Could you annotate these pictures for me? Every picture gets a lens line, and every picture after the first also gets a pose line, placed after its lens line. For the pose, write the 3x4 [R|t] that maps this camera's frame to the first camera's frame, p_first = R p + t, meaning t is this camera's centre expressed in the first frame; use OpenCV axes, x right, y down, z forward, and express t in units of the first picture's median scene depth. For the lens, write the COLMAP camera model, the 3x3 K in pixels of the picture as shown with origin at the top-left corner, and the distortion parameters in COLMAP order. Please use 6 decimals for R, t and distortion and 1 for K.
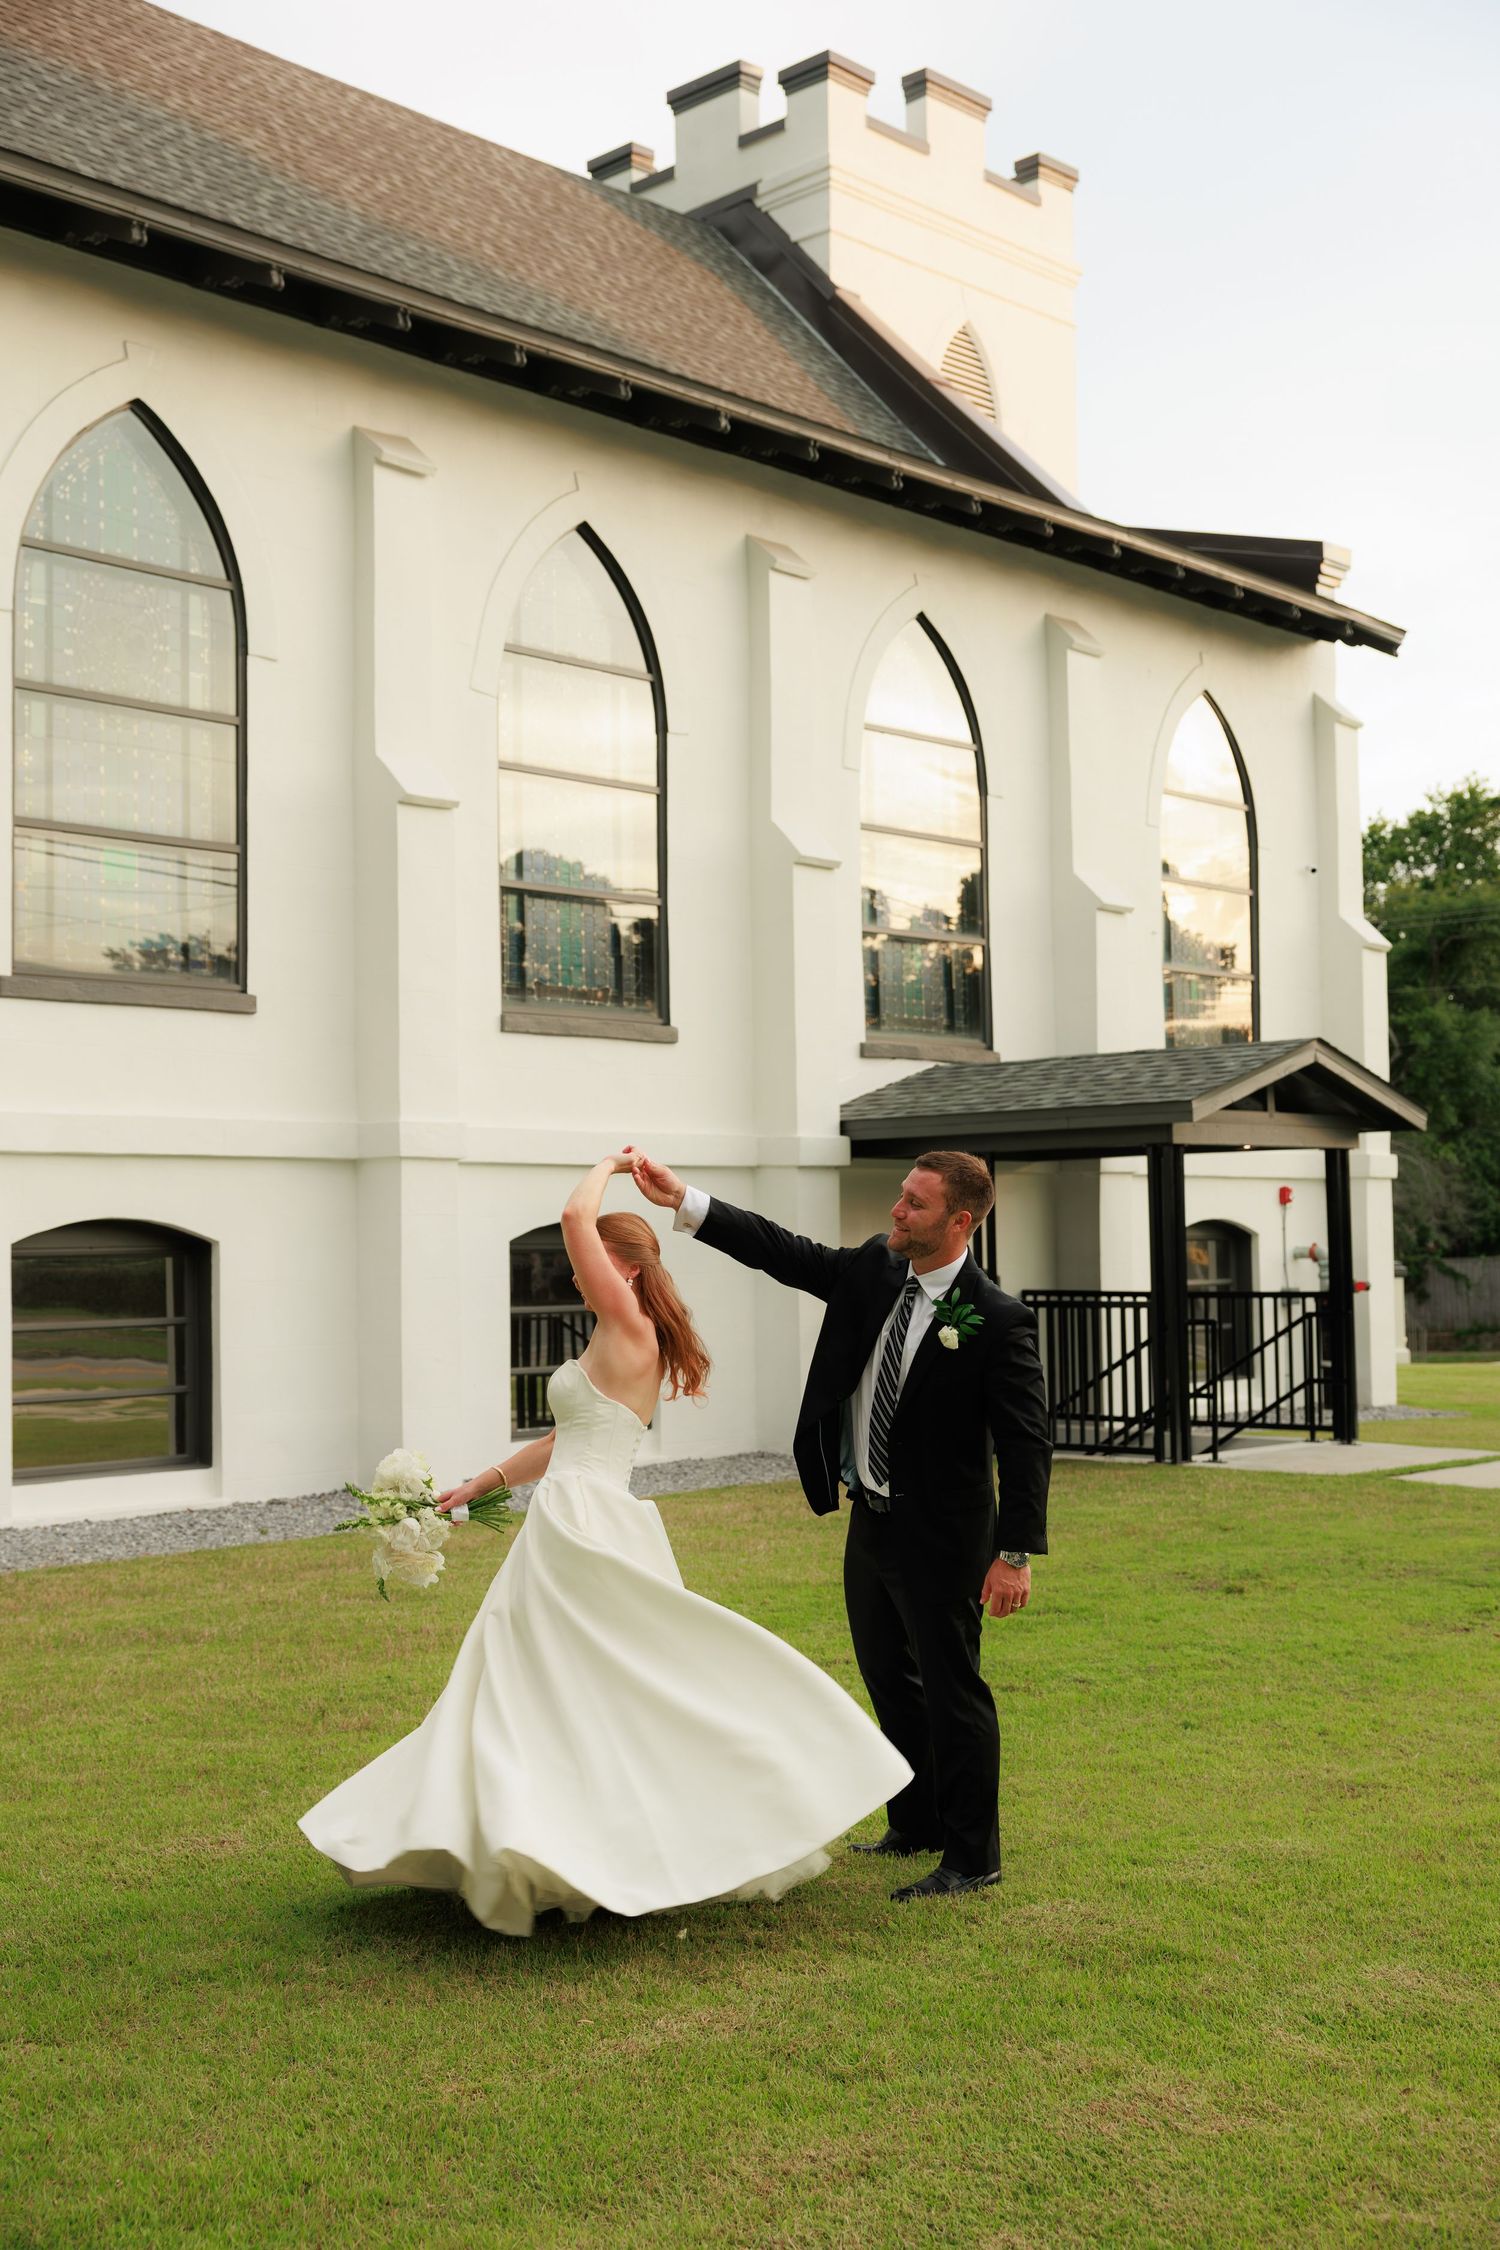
lens RADIAL K [[2511.8, 0, 750.0], [0, 2511.8, 1125.0], [0, 0, 1]] dist [-0.006252, 0.023860]
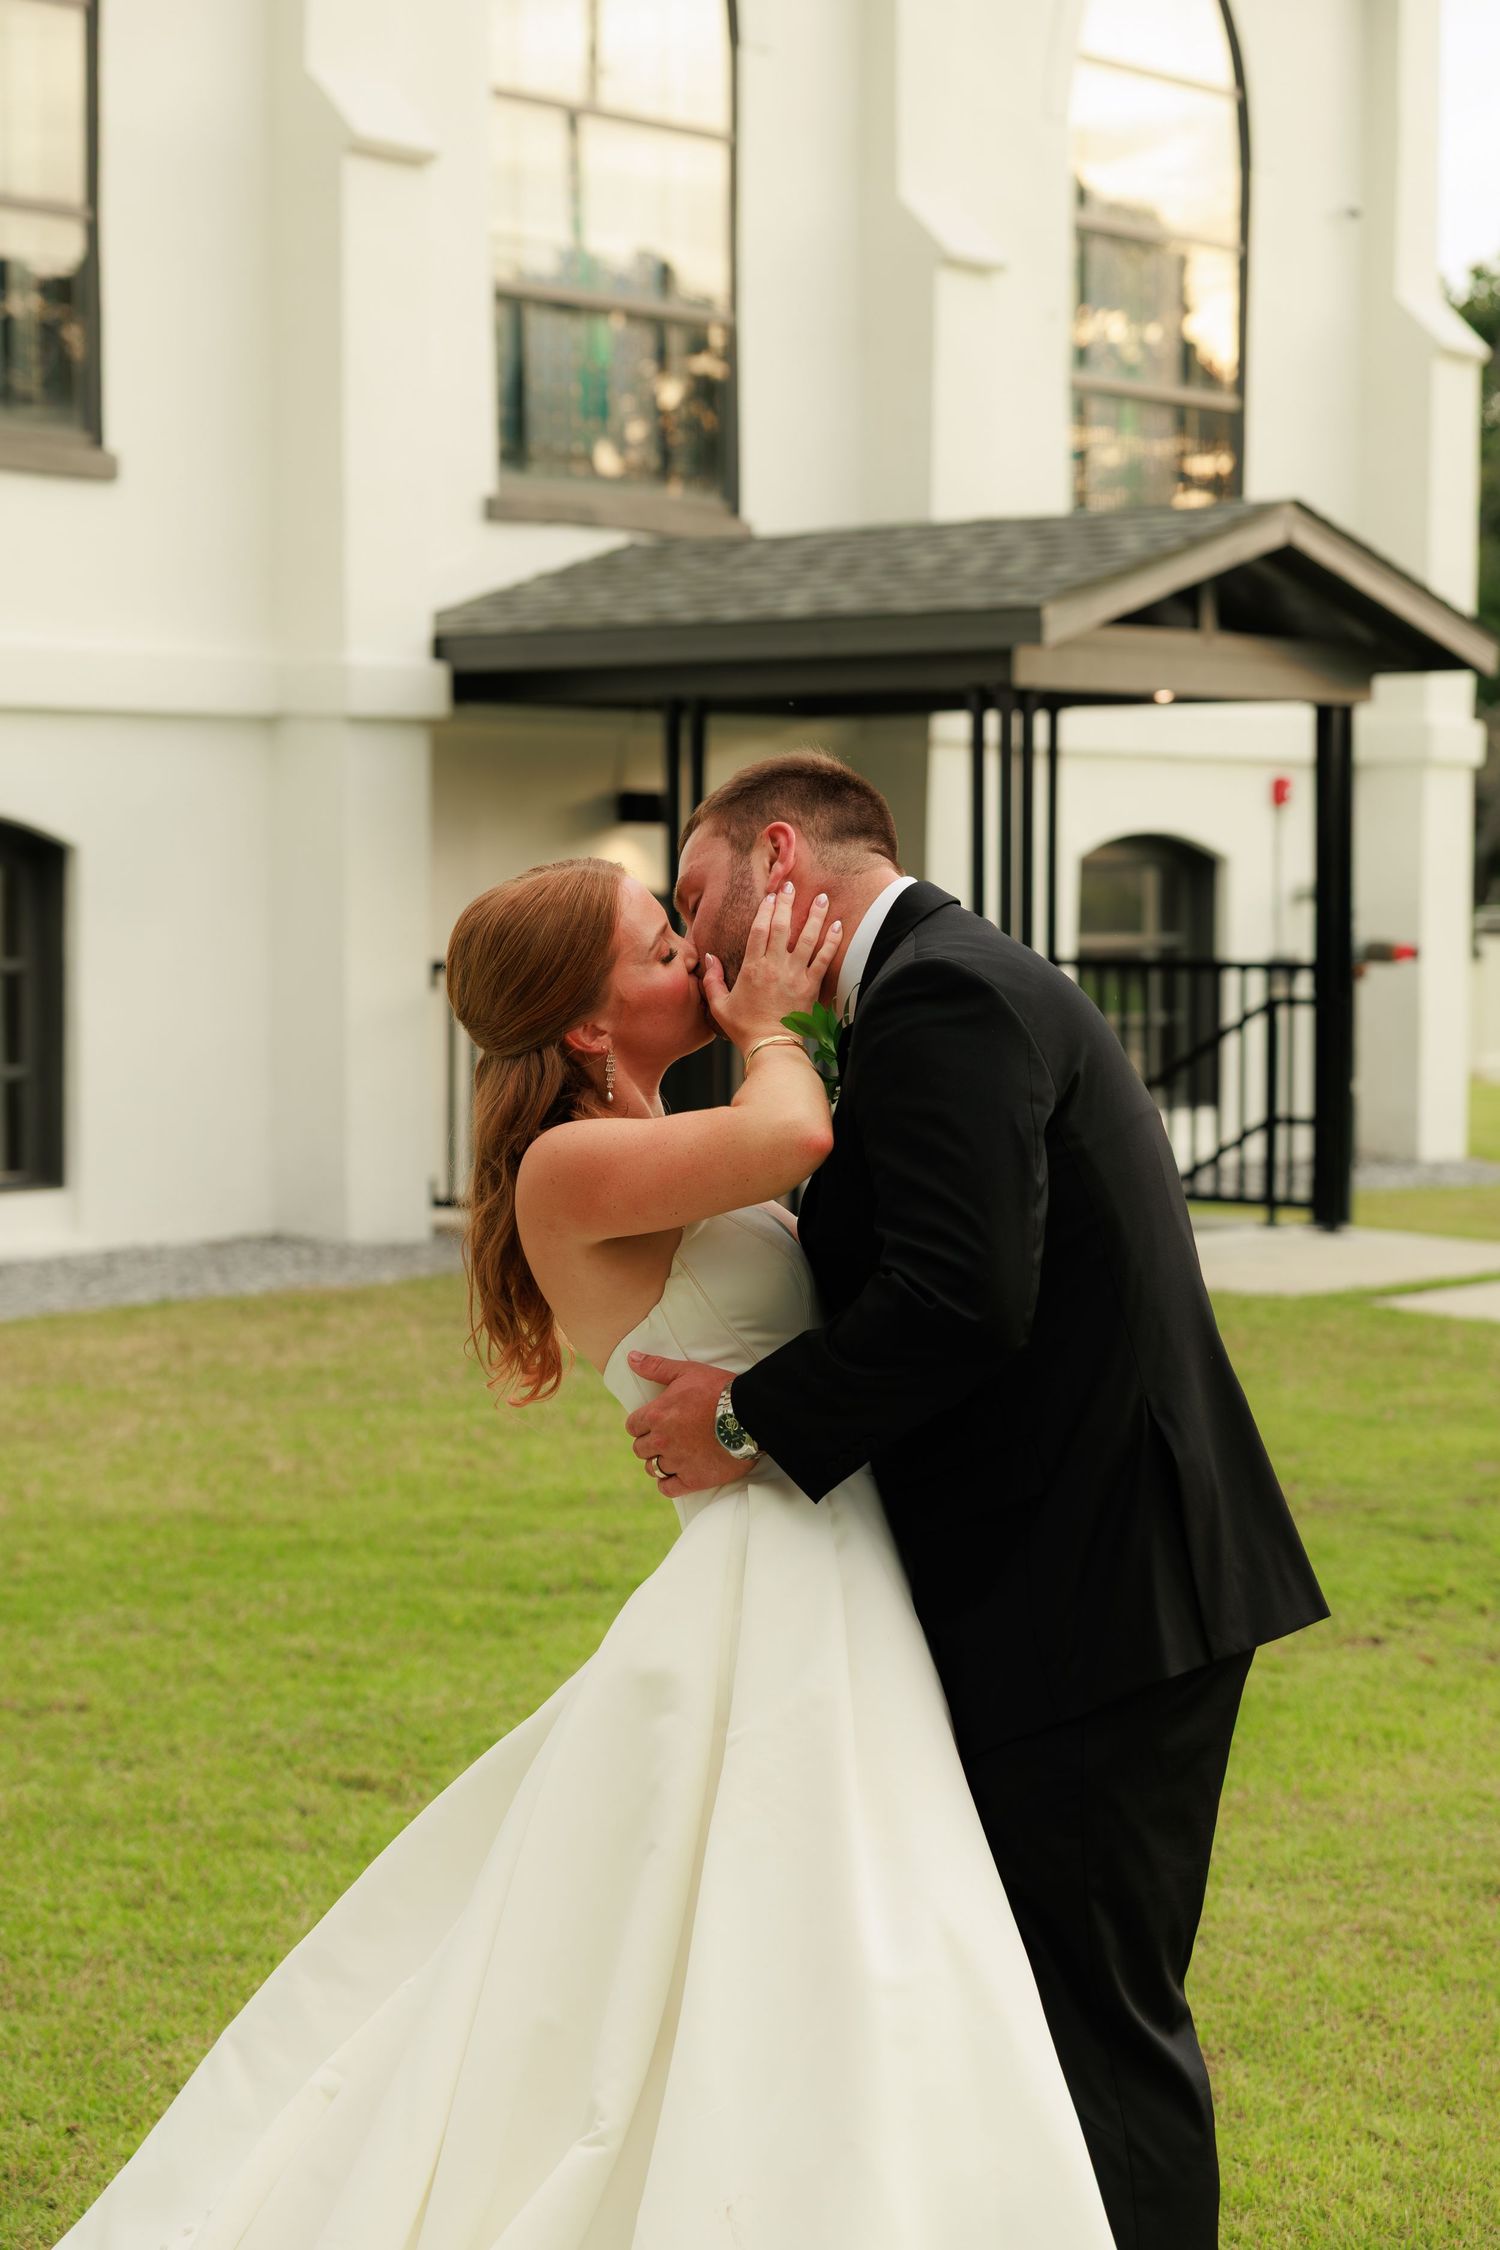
lens RADIAL K [[4006.5, 0, 748.1], [0, 4006.5, 1081.1], [0, 0, 1]] dist [0.035760, -0.087414]
pose [[0.998836, 0.015201, 0.045775, 0.069260], [-0.019705, 0.994831, 0.099610, 0.006986], [-0.044024, -0.100396, 0.993973, 0.124628]]
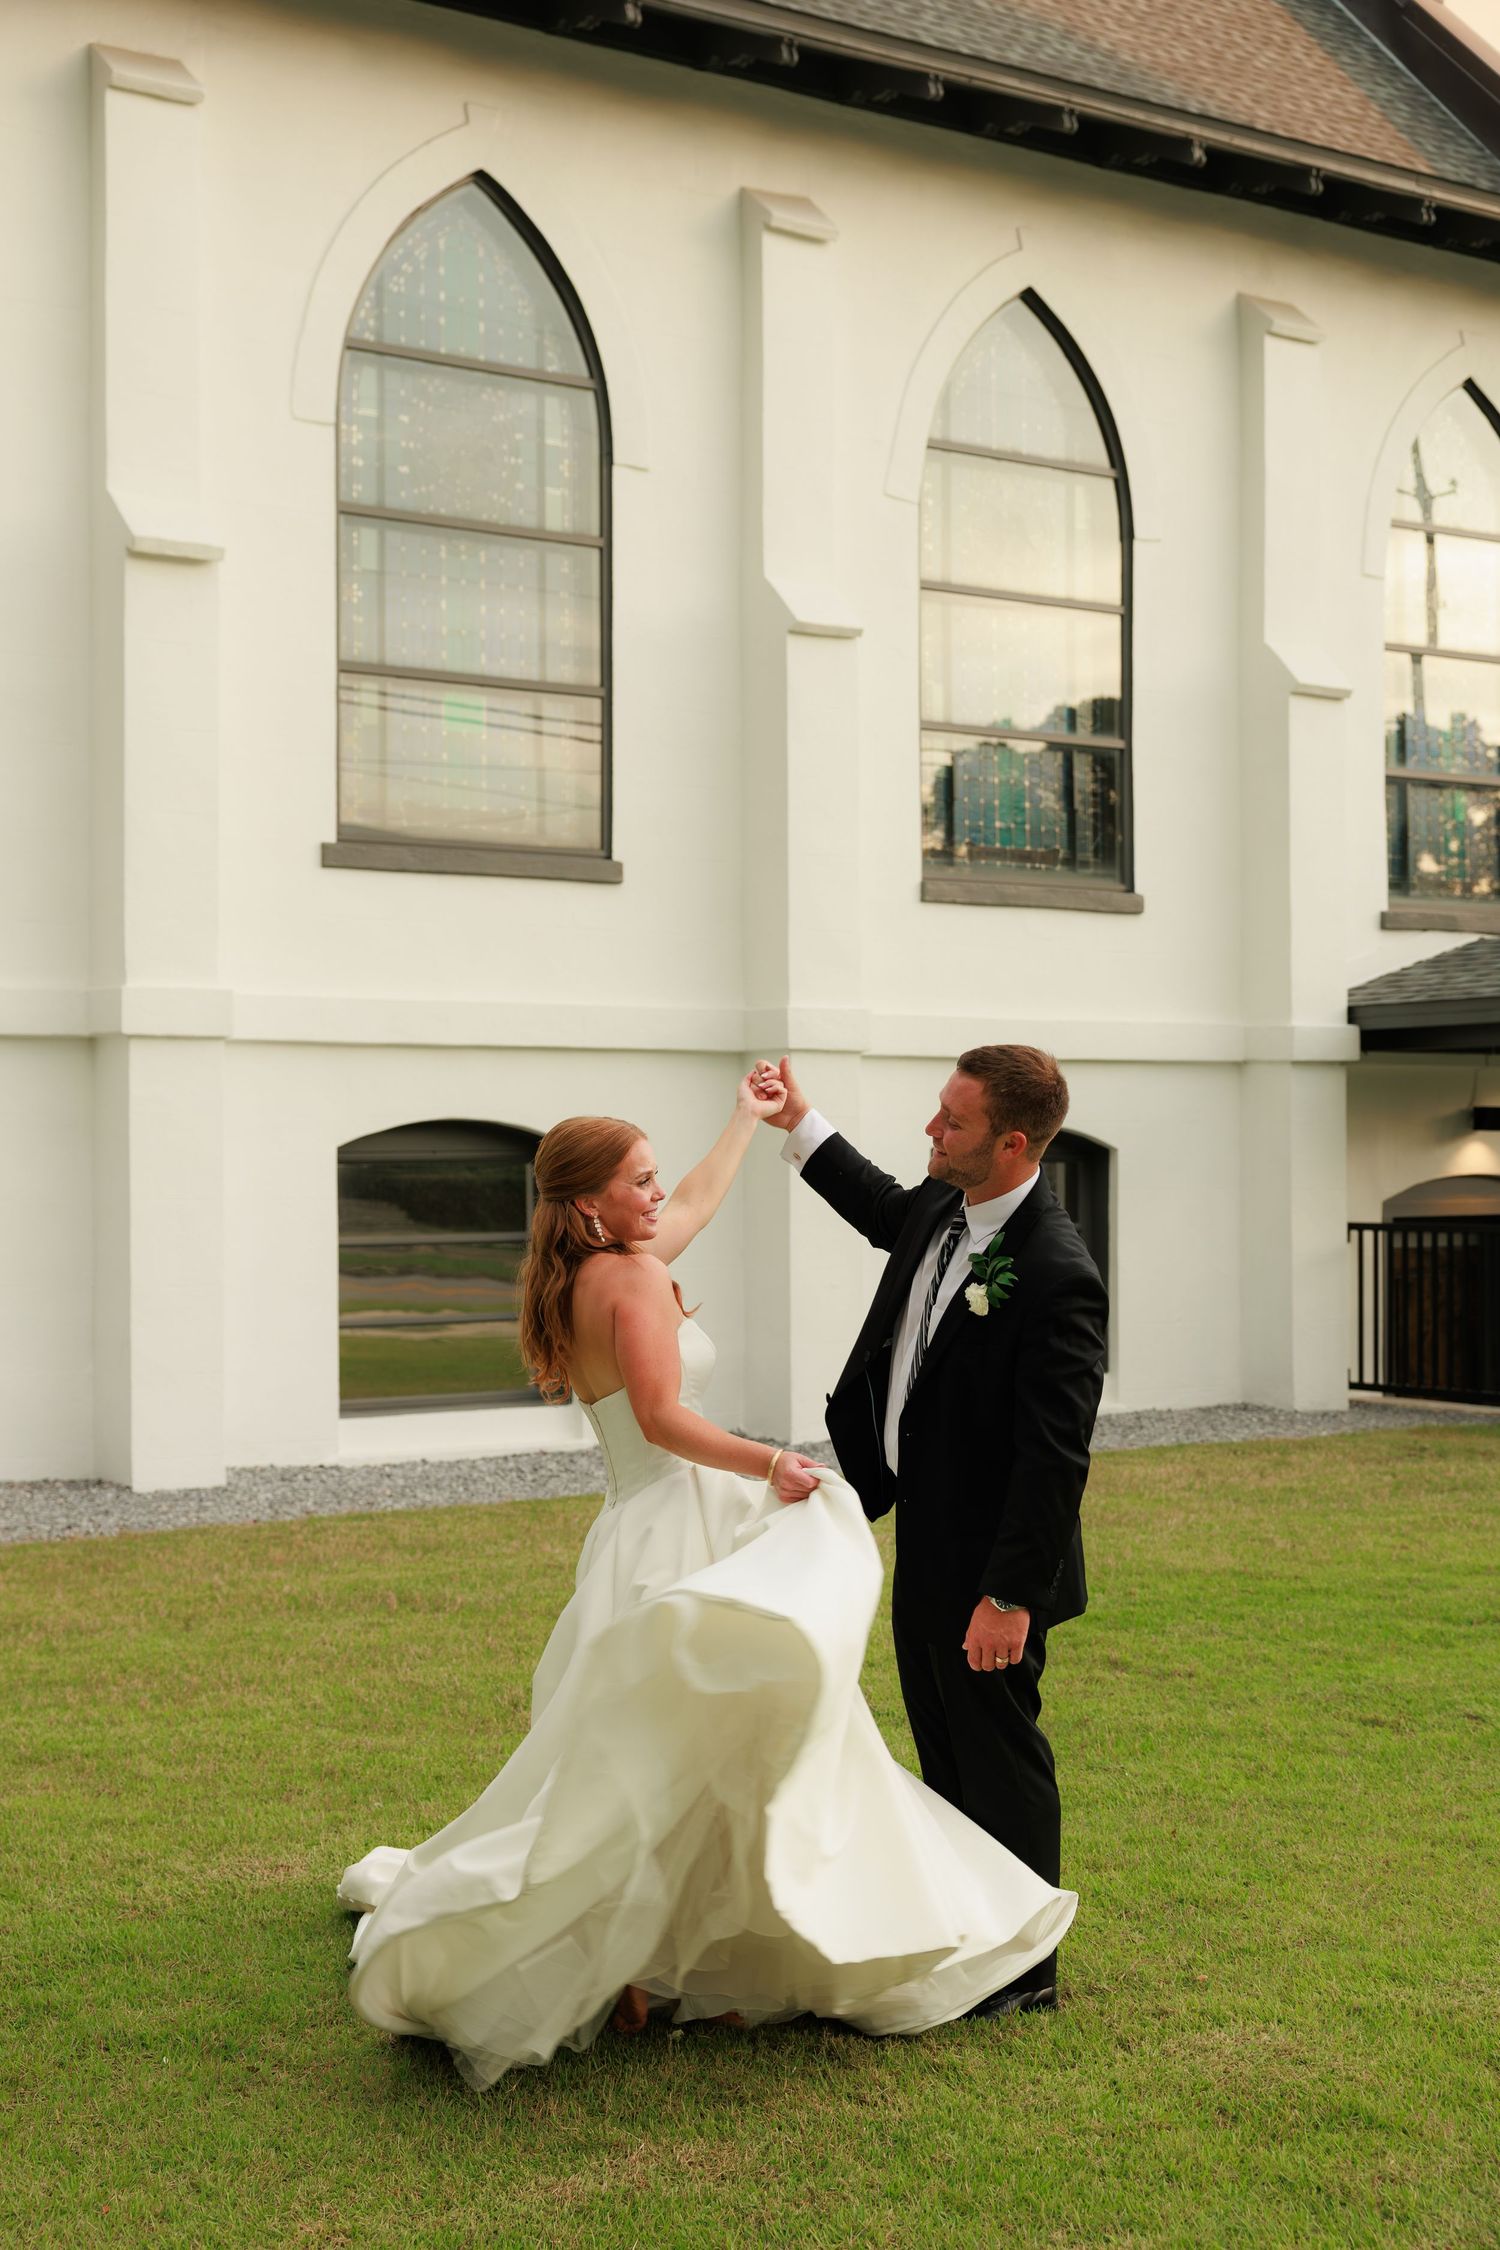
lens RADIAL K [[2836.2, 0, 706.1], [0, 2836.2, 1150.3], [0, 0, 1]] dist [-0.010113, 0.049466]
pose [[0.971824, 0.008868, -0.235540, 0.053217], [0.002194, 0.998908, 0.046661, 0.001713], [0.235697, -0.045864, 0.970744, 0.047686]]
